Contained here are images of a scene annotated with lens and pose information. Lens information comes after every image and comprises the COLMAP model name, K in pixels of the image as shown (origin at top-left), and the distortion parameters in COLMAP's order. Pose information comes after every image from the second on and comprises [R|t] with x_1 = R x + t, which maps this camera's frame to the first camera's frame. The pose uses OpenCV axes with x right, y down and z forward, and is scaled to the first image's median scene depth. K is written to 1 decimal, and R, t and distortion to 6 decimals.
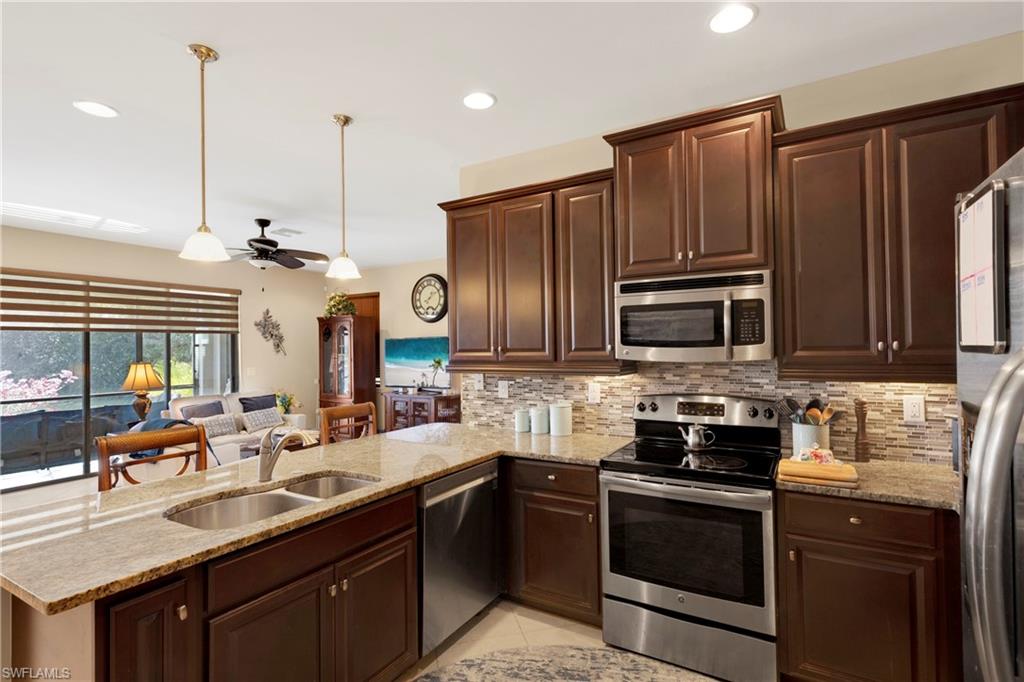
lens RADIAL K [[494.0, 0, 509.9], [0, 494.0, 347.6], [0, 0, 1]] dist [0.000650, 0.001363]
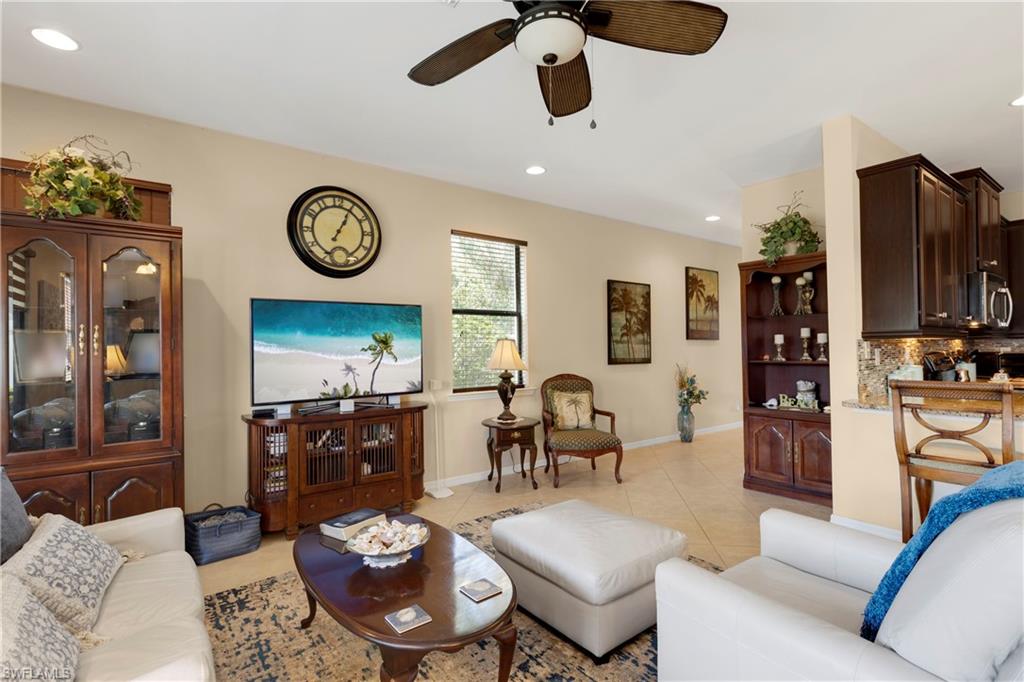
lens RADIAL K [[490.6, 0, 526.4], [0, 490.6, 335.7], [0, 0, 1]] dist [0.002294, 0.000554]
pose [[0.364699, 0.034323, 0.930493, -0.581285], [0.008046, 0.999167, -0.040009, 0.036770], [-0.931091, 0.022078, 0.364119, 0.617980]]
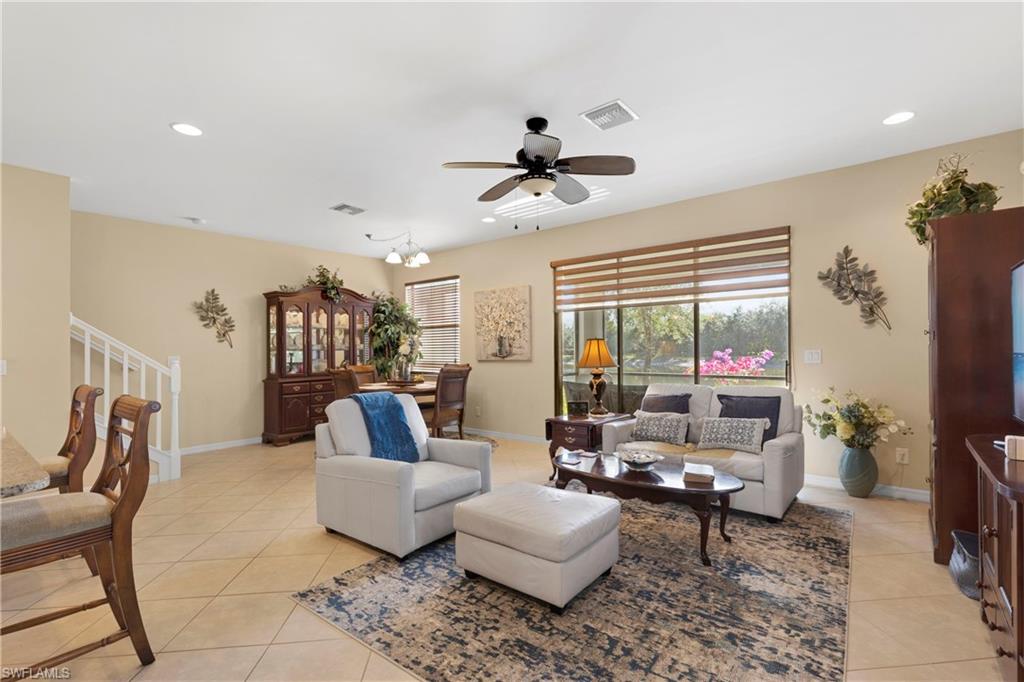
lens RADIAL K [[455.0, 0, 518.6], [0, 455.0, 342.0], [0, 0, 1]] dist [0.013006, 0.000225]
pose [[-0.126803, -0.000335, -0.991928, 0.072202], [0.007367, 0.999972, -0.001280, 0.029007], [0.991901, -0.007470, -0.126797, 0.729987]]
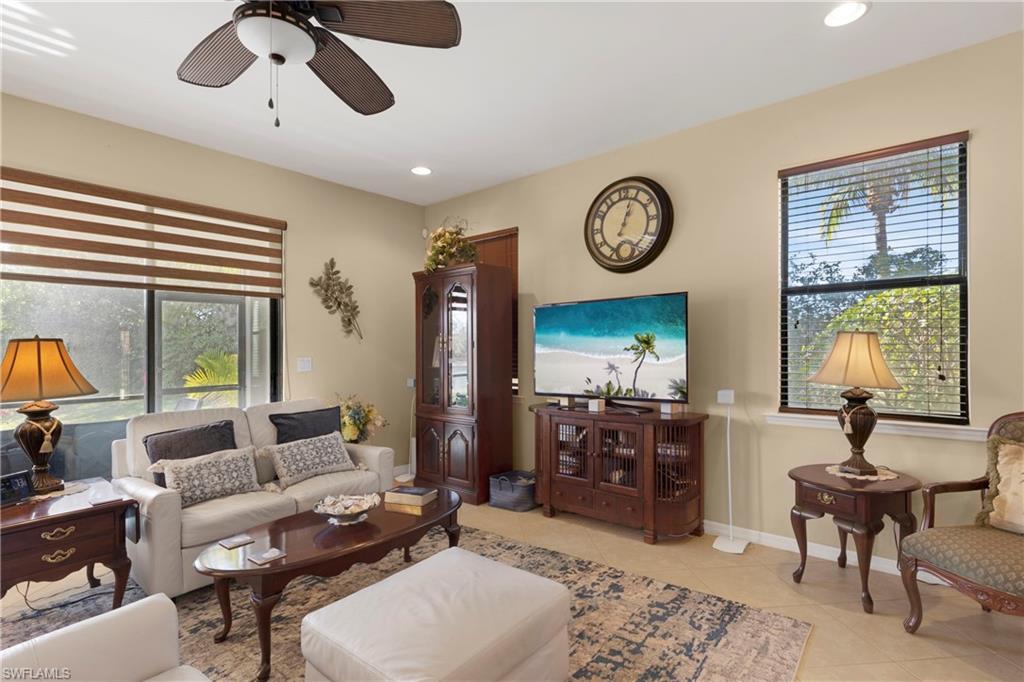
lens RADIAL K [[494.0, 0, 509.9], [0, 494.0, 347.6], [0, 0, 1]] dist [0.000650, 0.001363]
pose [[0.987793, 0.002993, -0.155745, -0.199606], [-0.003948, 0.999975, -0.005825, 0.031494], [0.155723, 0.006369, 0.987780, 0.475751]]
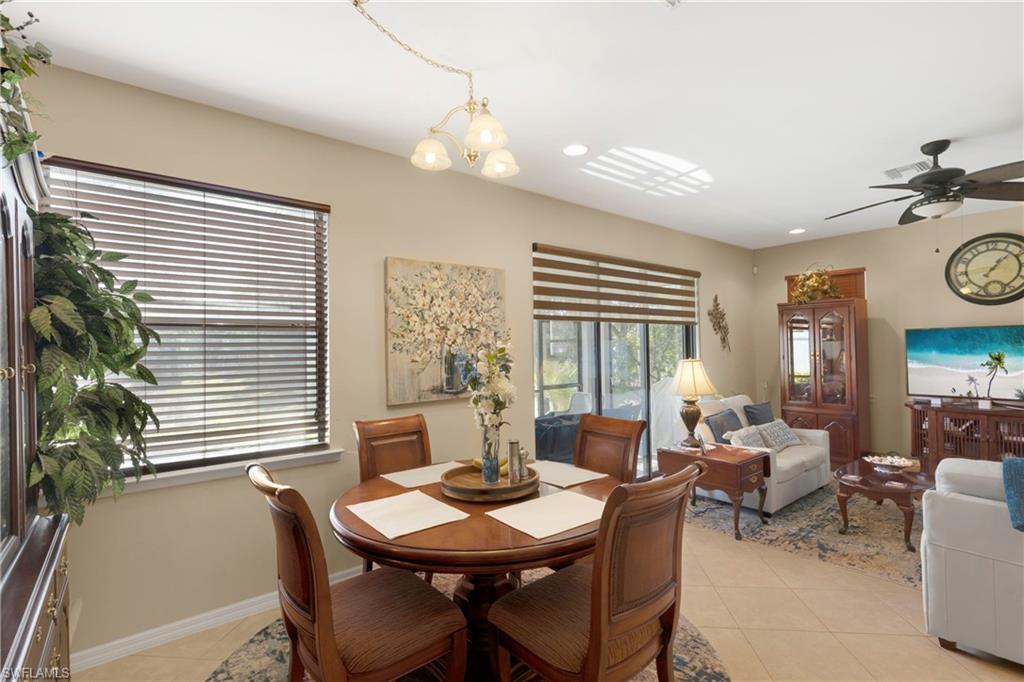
lens RADIAL K [[470.5, 0, 512.0], [0, 470.5, 341.0], [0, 0, 1]] dist [-0.004179, 0.000051]
pose [[0.939552, -0.003467, -0.342390, -0.566394], [-0.001835, 0.999883, -0.015162, 0.011041], [0.342402, 0.014874, 0.939436, 0.164169]]
